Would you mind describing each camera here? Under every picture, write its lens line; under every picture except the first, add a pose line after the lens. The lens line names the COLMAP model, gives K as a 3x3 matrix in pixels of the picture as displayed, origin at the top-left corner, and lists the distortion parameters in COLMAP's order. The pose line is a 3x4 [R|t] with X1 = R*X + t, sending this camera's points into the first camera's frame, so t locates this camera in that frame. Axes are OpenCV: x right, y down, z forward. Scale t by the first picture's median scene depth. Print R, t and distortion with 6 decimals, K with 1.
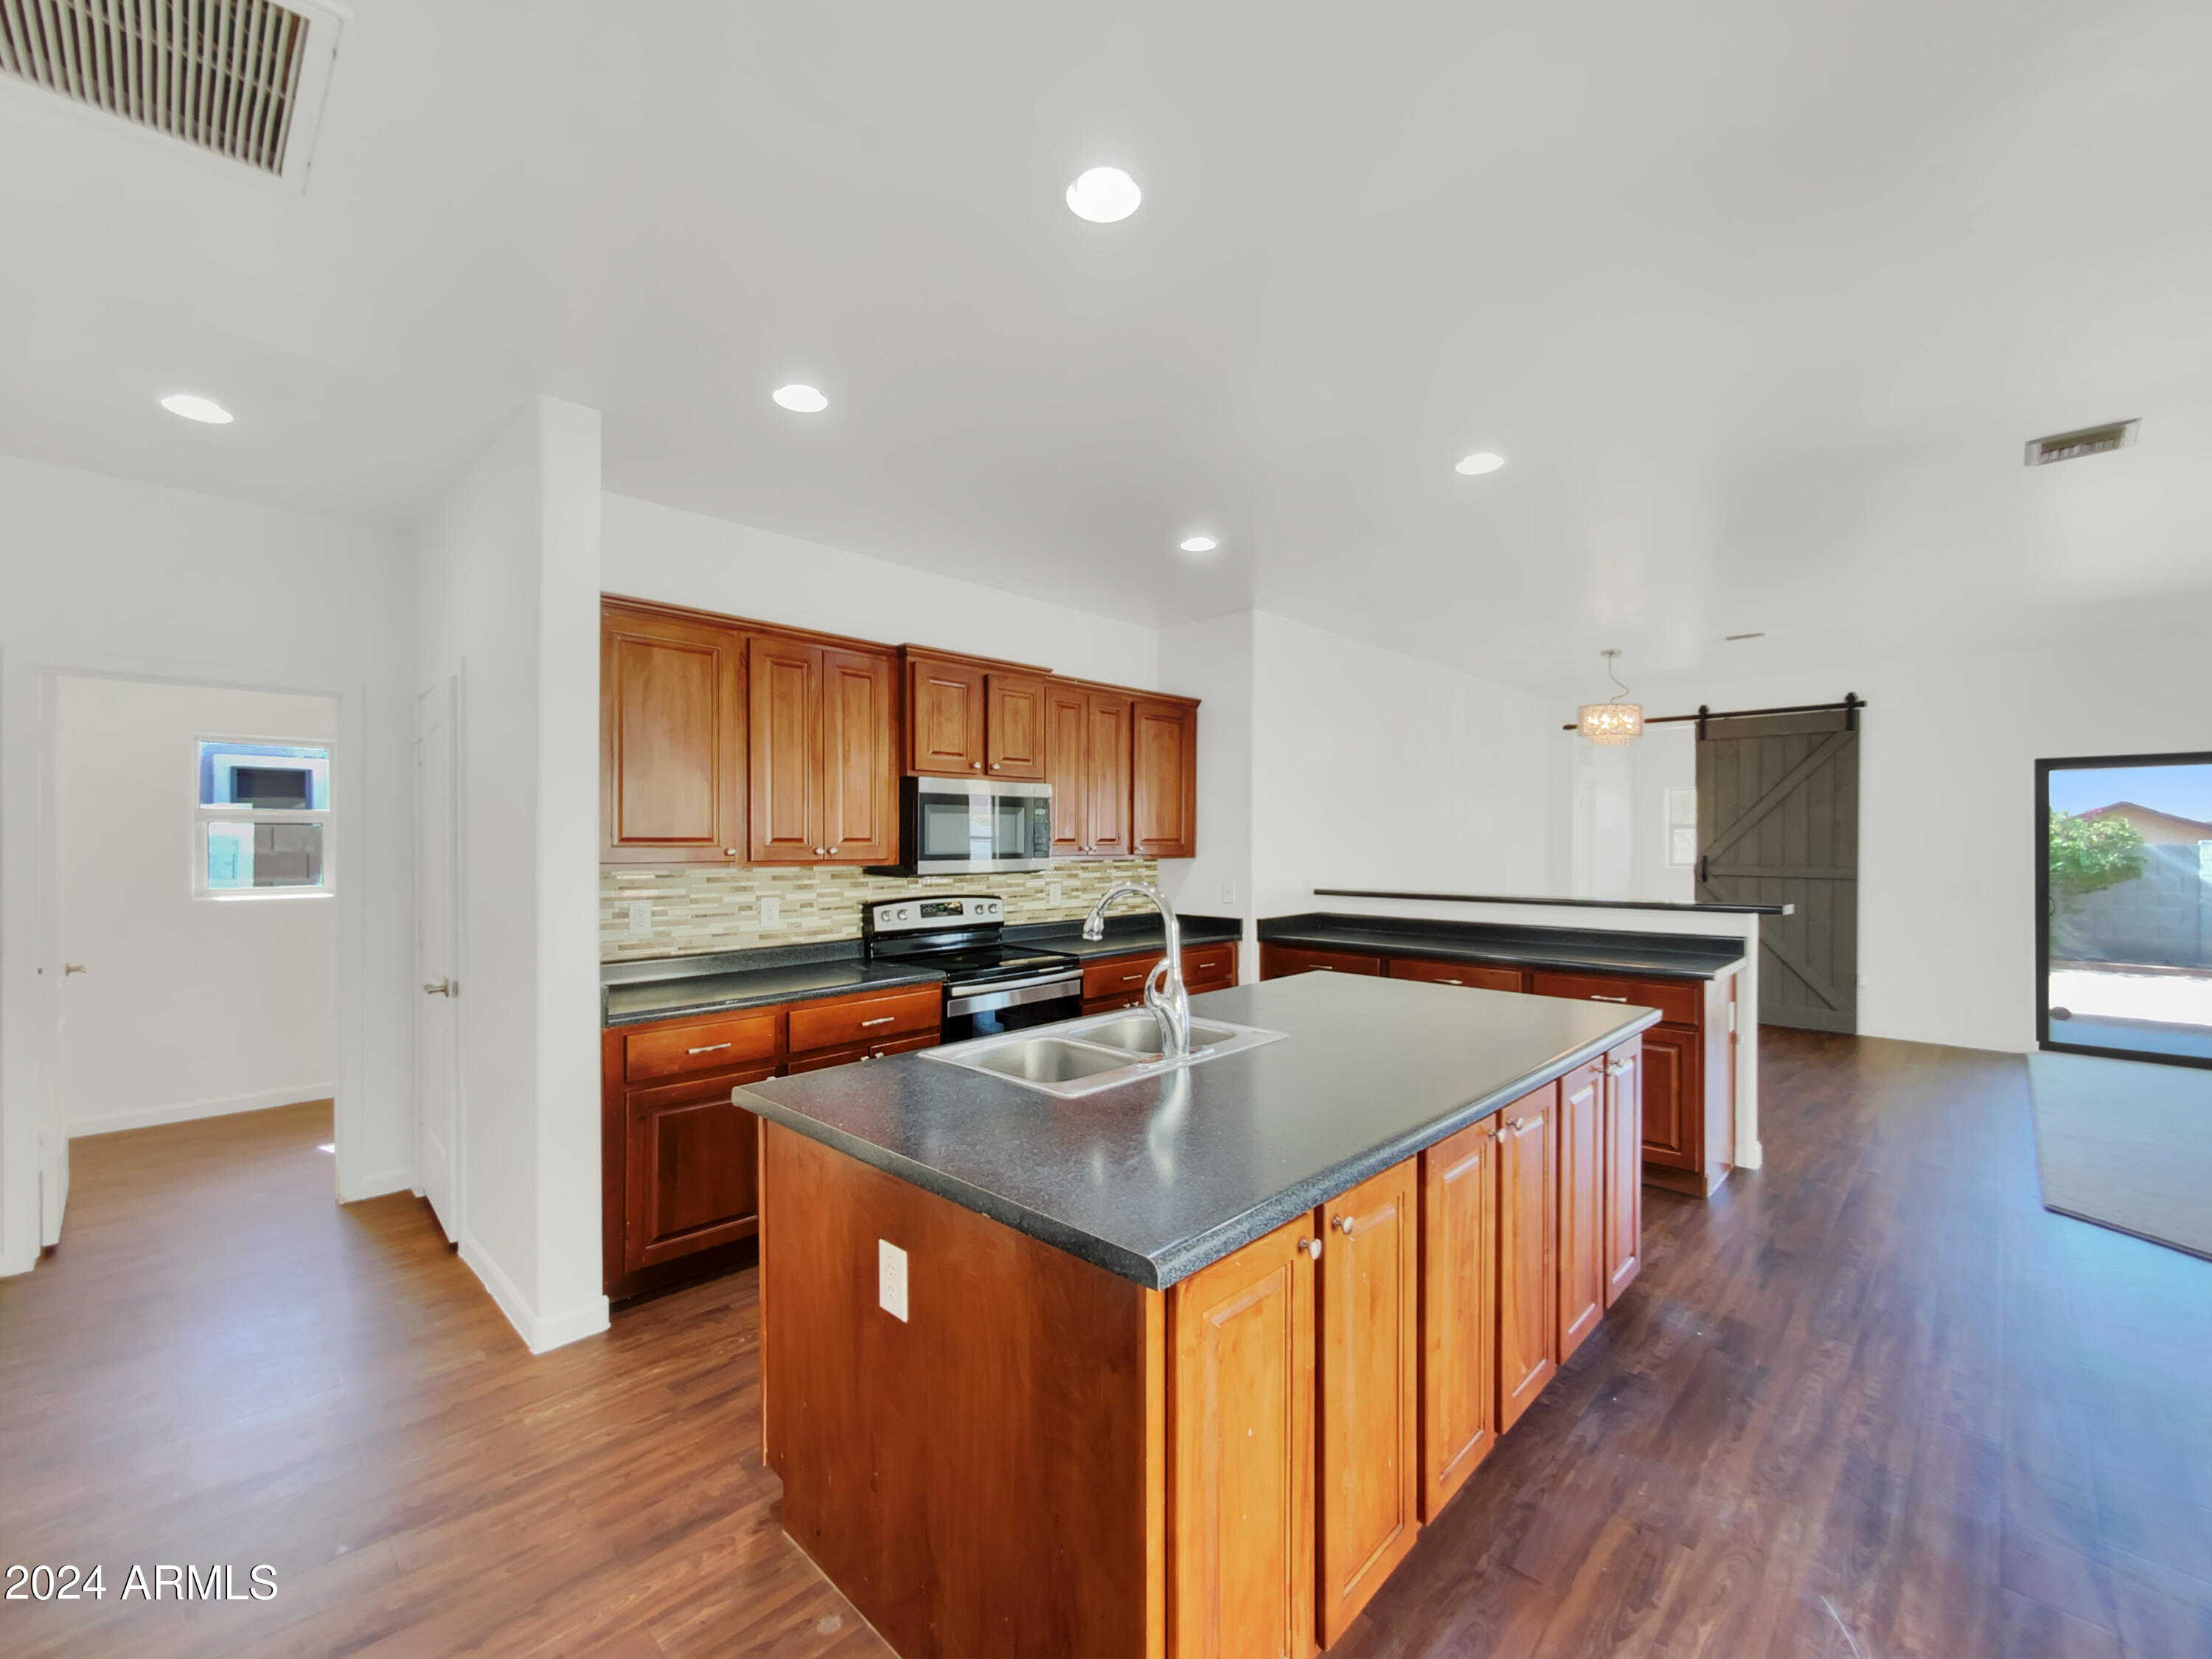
lens RADIAL K [[915.8, 0, 1113.4], [0, 915.8, 839.9], [0, 0, 1]] dist [0.000645, -0.000198]
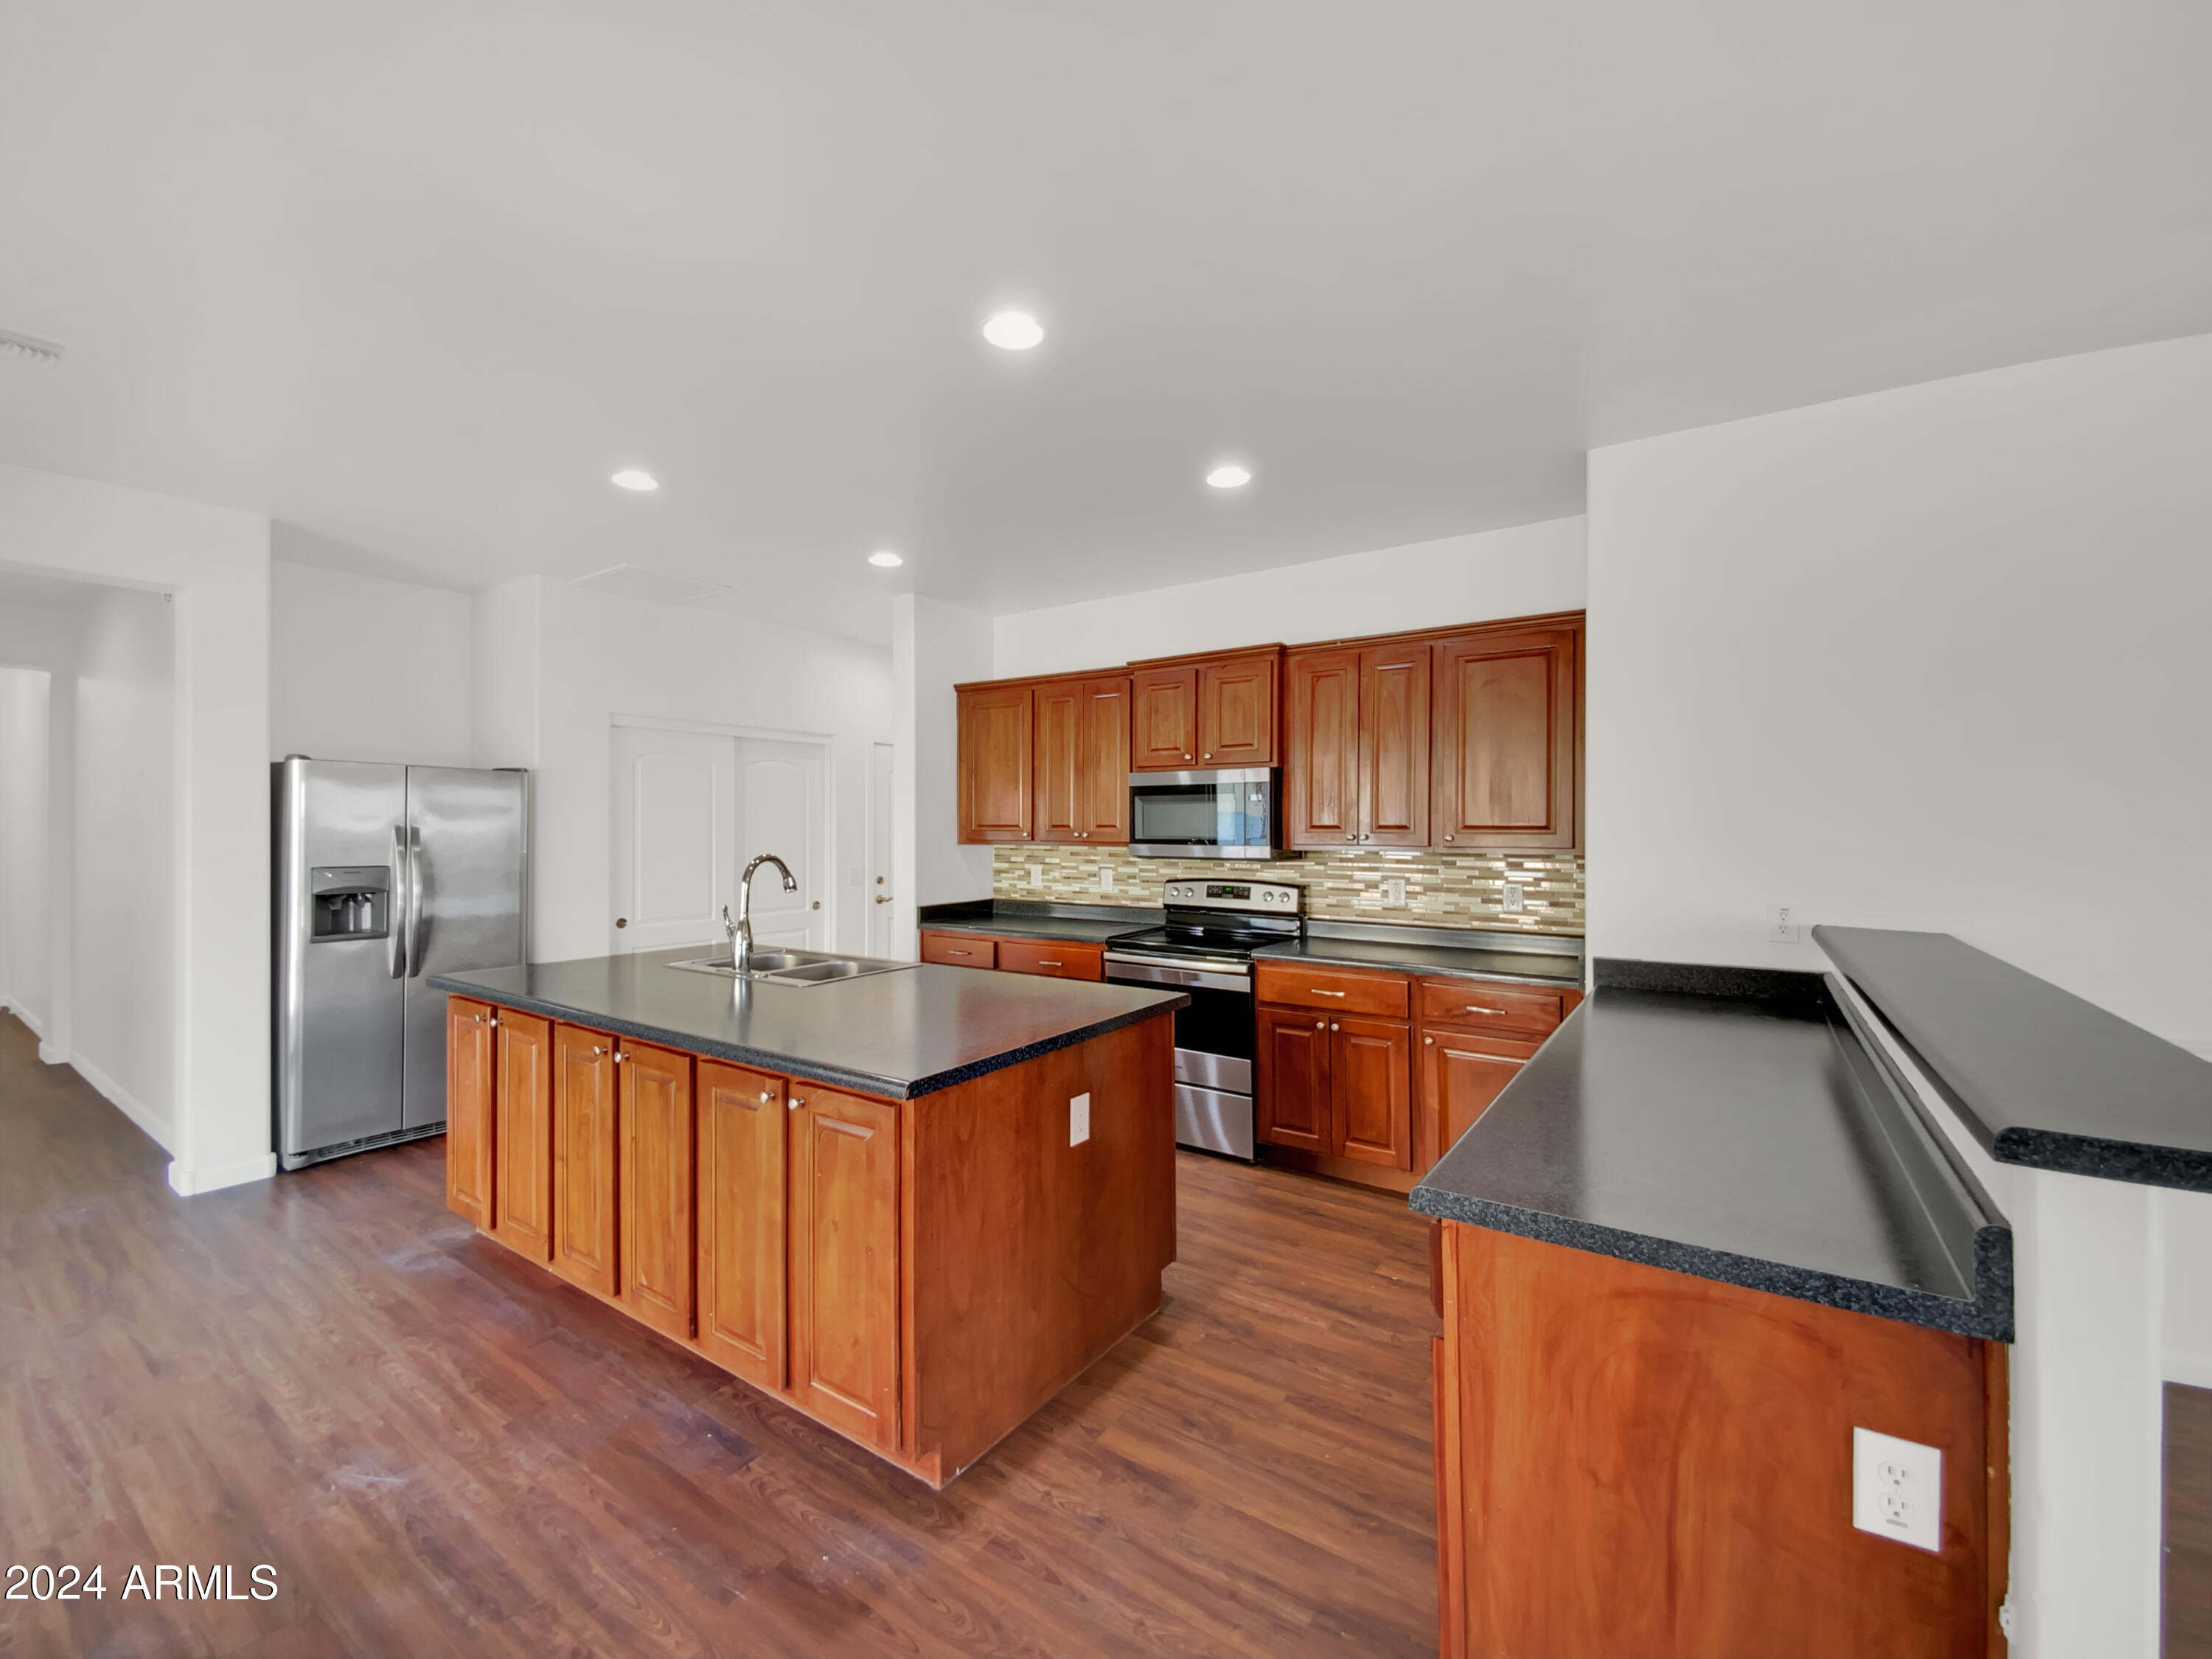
lens RADIAL K [[899.9, 0, 1099.1], [0, 899.9, 826.3], [0, 0, 1]] dist [0.000666, -0.009351]
pose [[0.180135, -0.000537, -0.983642, 0.939054], [-0.003619, 0.999993, -0.001208, 0.001639], [0.983635, 0.003777, 0.180132, 0.763610]]
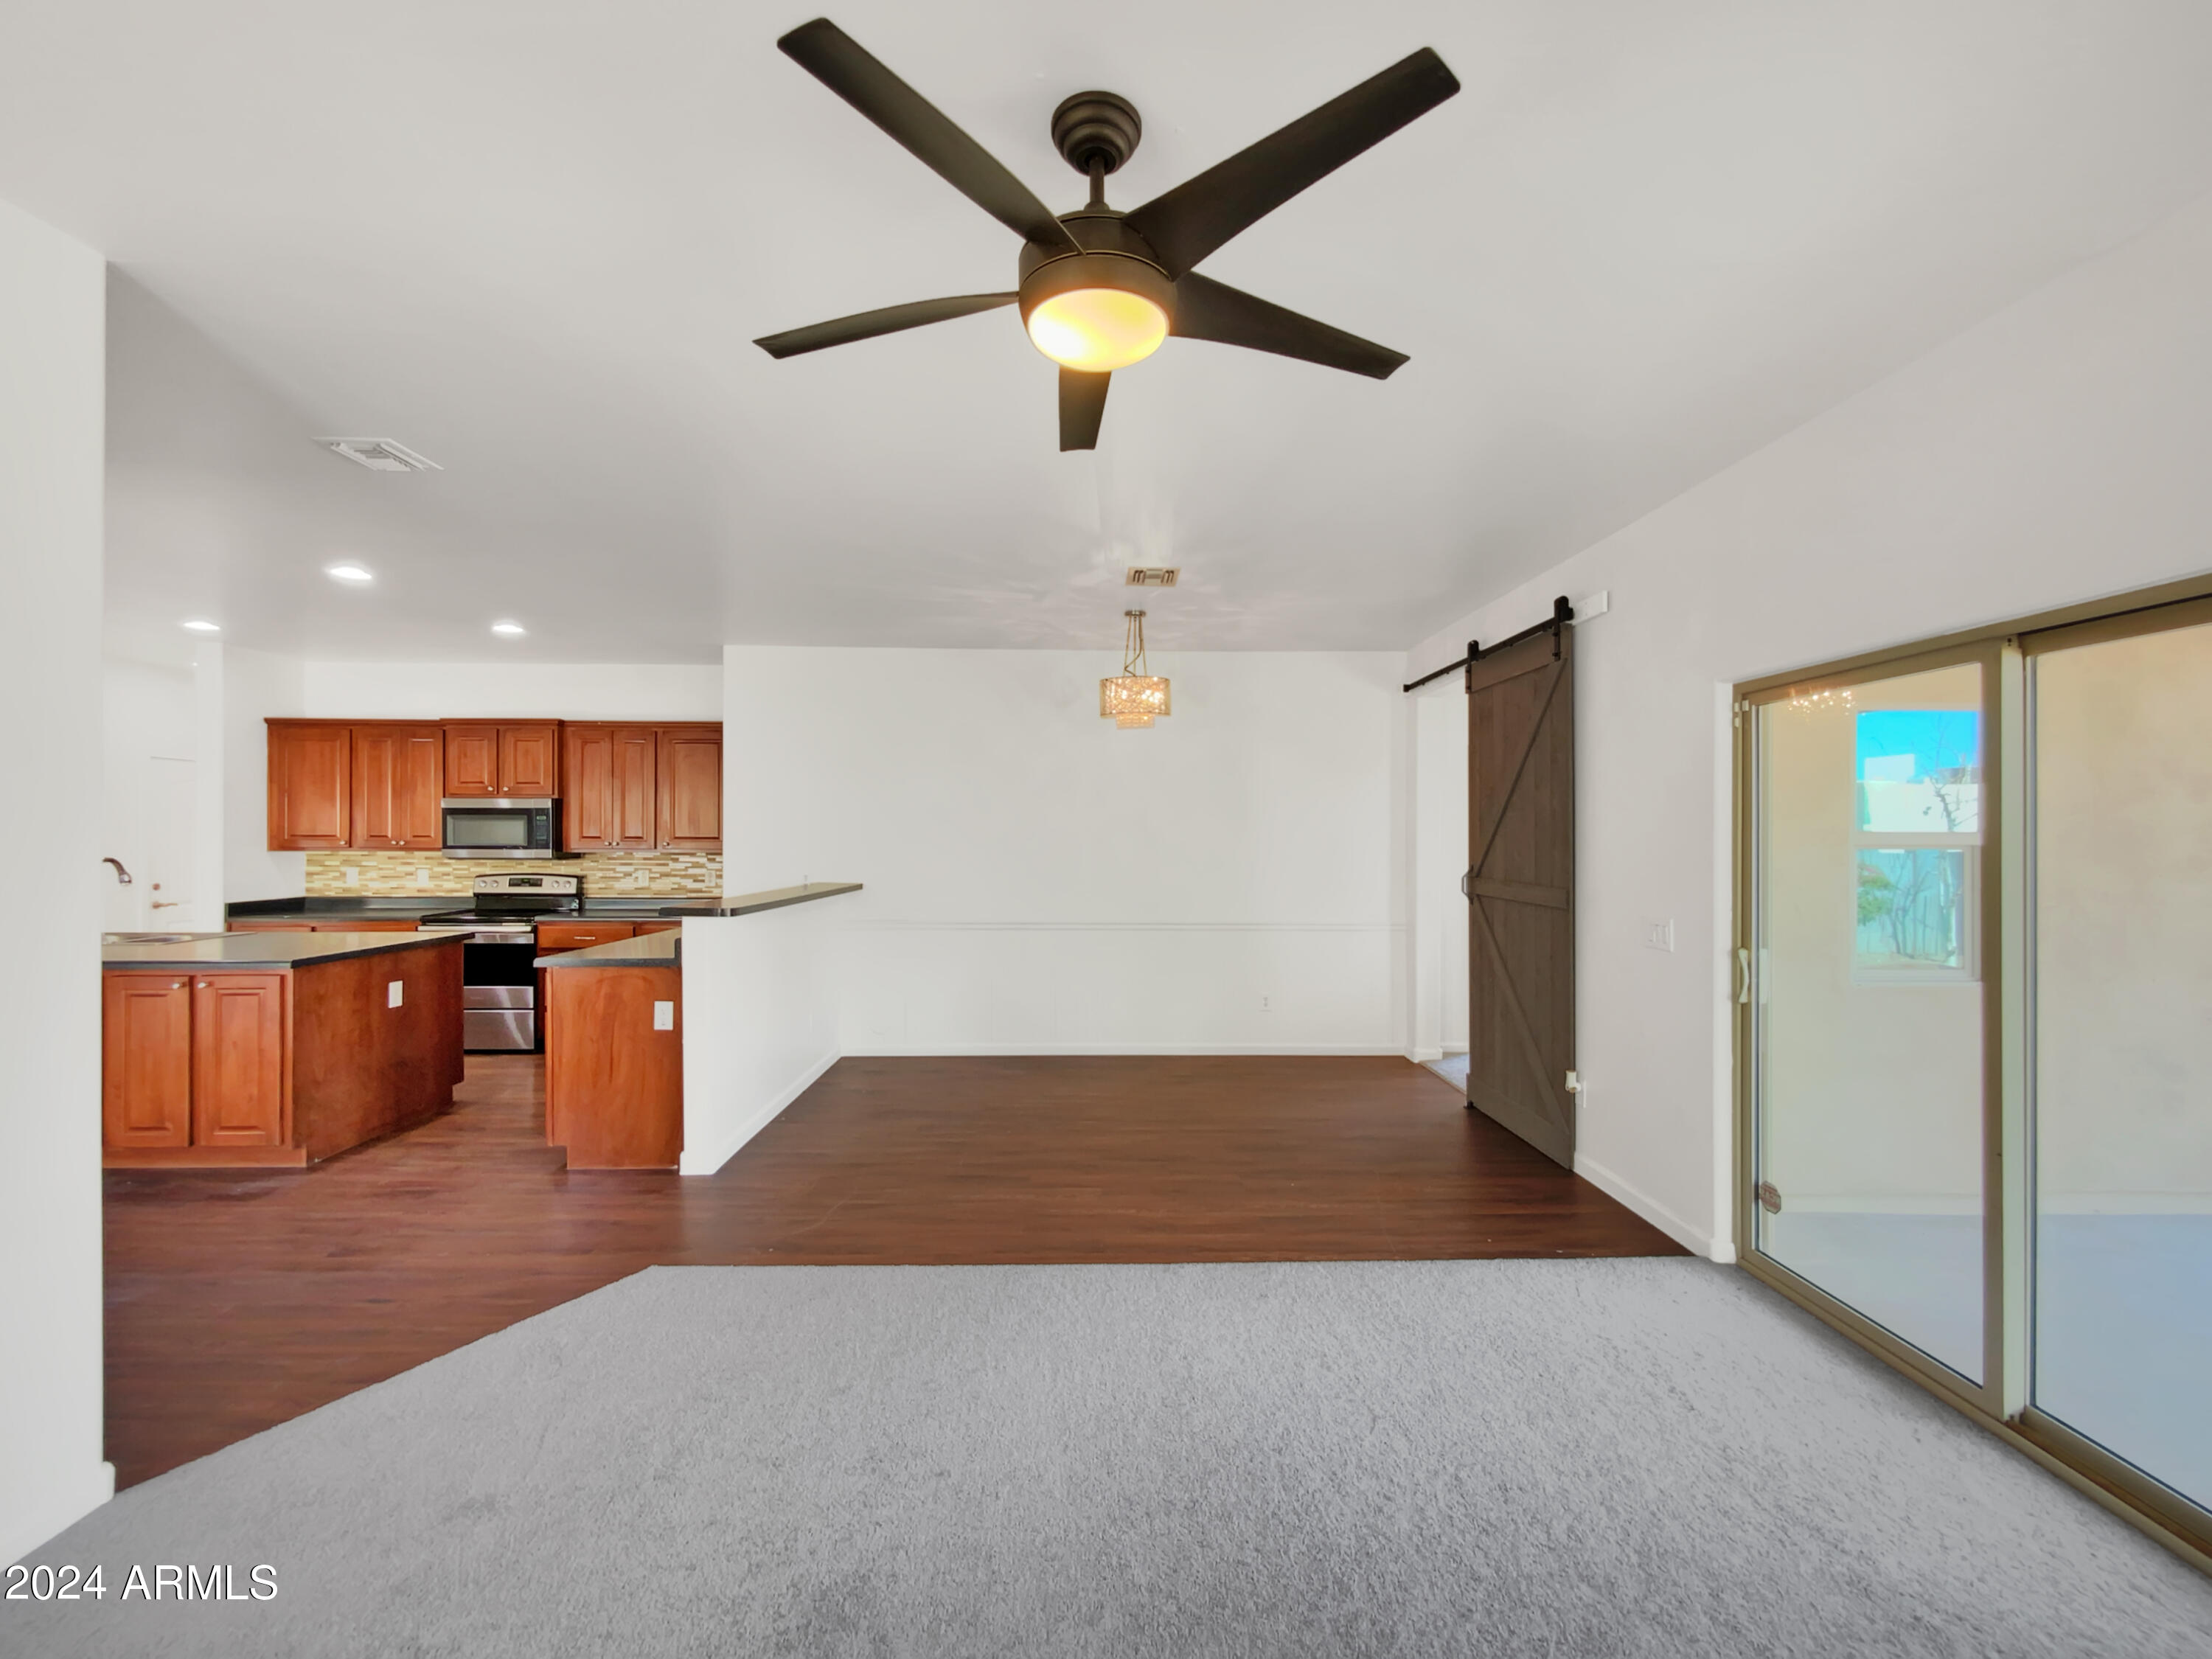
lens RADIAL K [[931.9, 0, 1077.5], [0, 931.9, 836.7], [0, 0, 1]] dist [-0.001067, 0.017063]
pose [[0.708165, 0.002890, -0.706041, 1.811684], [-0.005289, 0.999985, -0.001212, -0.003739], [0.706028, 0.004592, 0.708169, 0.626499]]
